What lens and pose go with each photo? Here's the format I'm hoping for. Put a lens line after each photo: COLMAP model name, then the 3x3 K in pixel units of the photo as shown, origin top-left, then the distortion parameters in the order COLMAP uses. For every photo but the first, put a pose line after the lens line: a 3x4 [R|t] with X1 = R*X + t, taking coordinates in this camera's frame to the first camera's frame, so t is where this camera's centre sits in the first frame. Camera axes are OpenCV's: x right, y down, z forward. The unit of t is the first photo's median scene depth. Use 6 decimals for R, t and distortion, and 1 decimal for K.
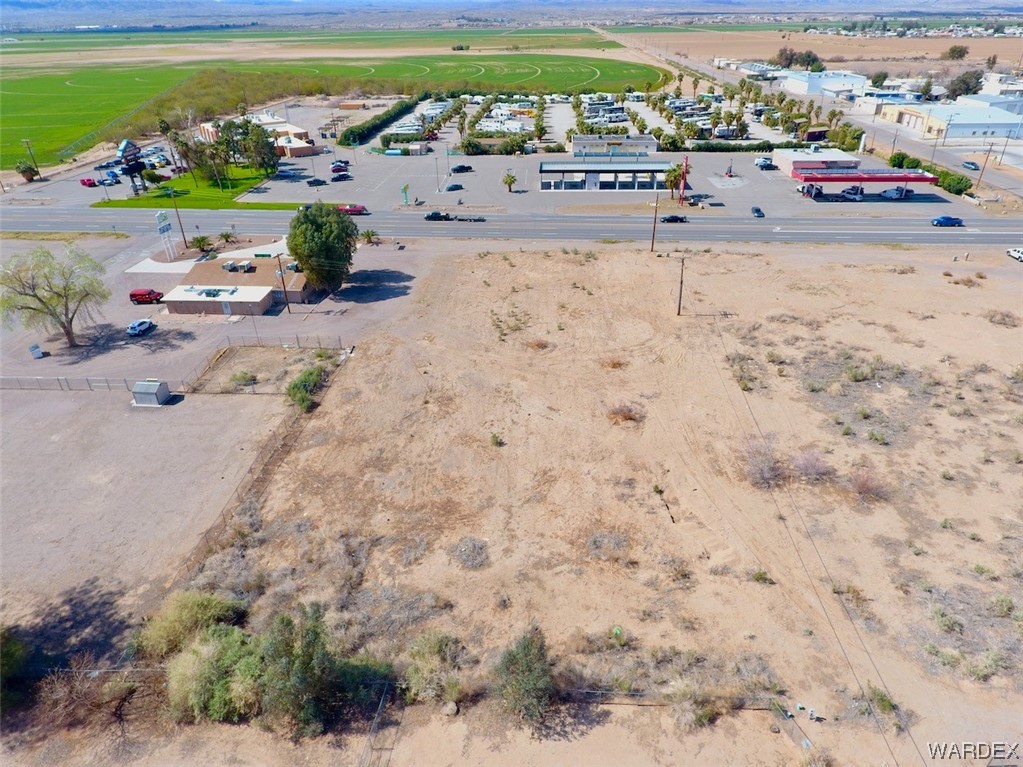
lens RADIAL K [[634.3, 0, 515.2], [0, 634.3, 384.9], [0, 0, 1]] dist [0.000486, -0.000270]
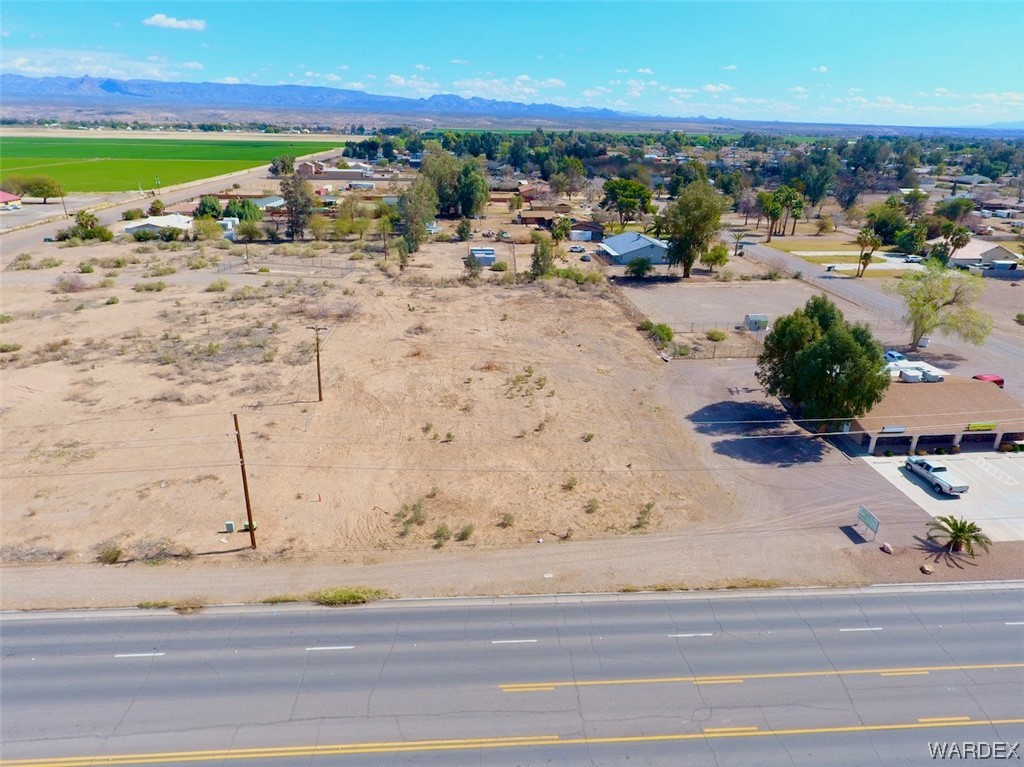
lens RADIAL K [[598.3, 0, 512.0], [0, 598.3, 383.5], [0, 0, 1]] dist [-0.002094, -0.000697]
pose [[-0.989101, 0.054080, -0.136949, 0.130884], [-0.079024, 0.589820, 0.803659, -0.802277], [0.124237, 0.805722, -0.579118, 1.558029]]
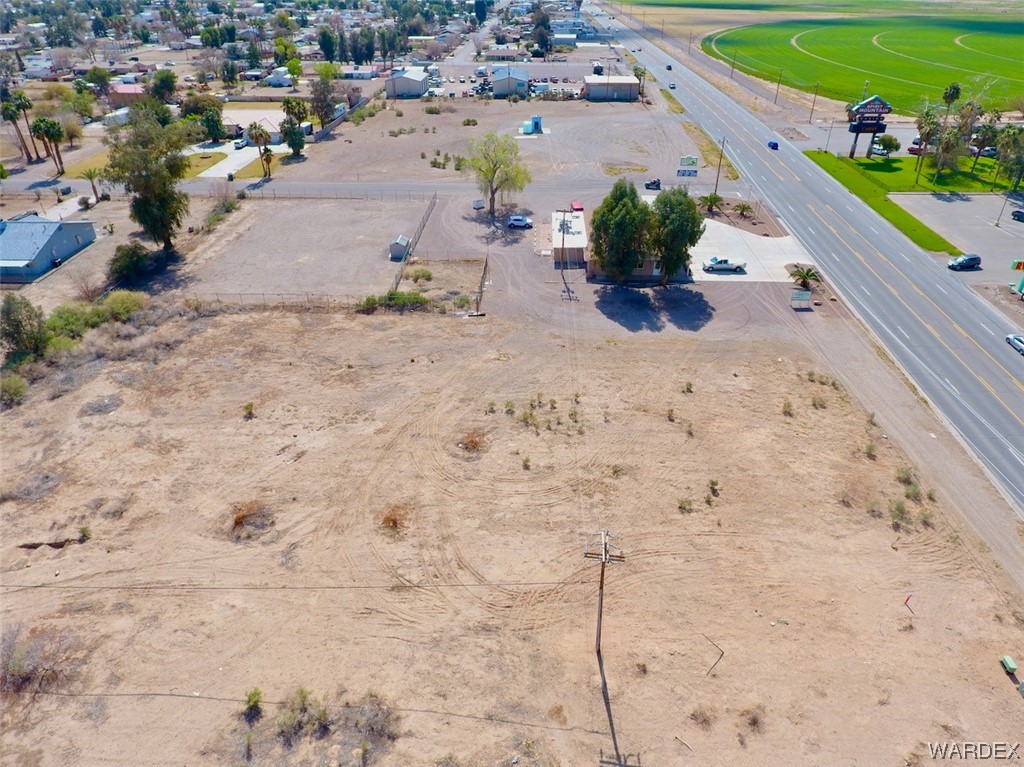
lens RADIAL K [[615.0, 0, 512.0], [0, 615.0, 383.5], [0, 0, 1]] dist [-0.002134, -0.001929]
pose [[0.010448, 0.568607, -0.822543, 0.536245], [-0.503800, 0.713548, 0.486862, -0.444425], [0.863757, 0.409310, 0.293919, 0.810443]]
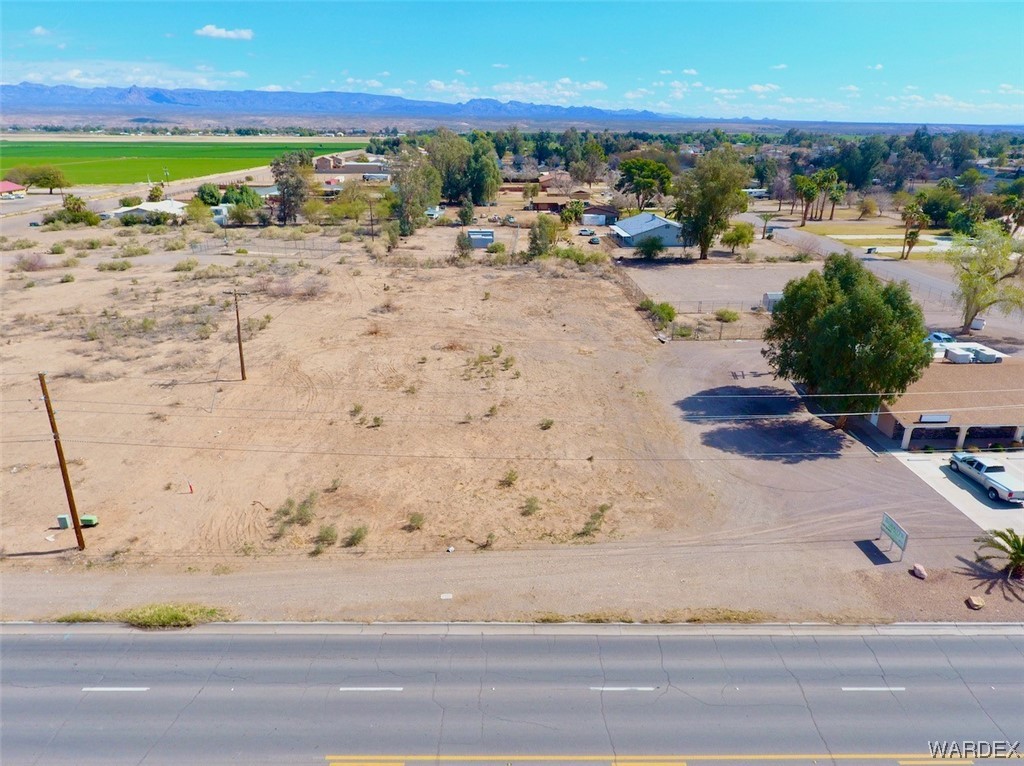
lens RADIAL K [[609.8, 0, 512.6], [0, 609.8, 385.2], [0, 0, 1]] dist [-0.002583, -0.000739]
pose [[-0.995593, 0.042328, -0.083678, 0.027132], [-0.042147, 0.595144, 0.802513, -0.693638], [0.083769, 0.802504, -0.590737, 1.524141]]
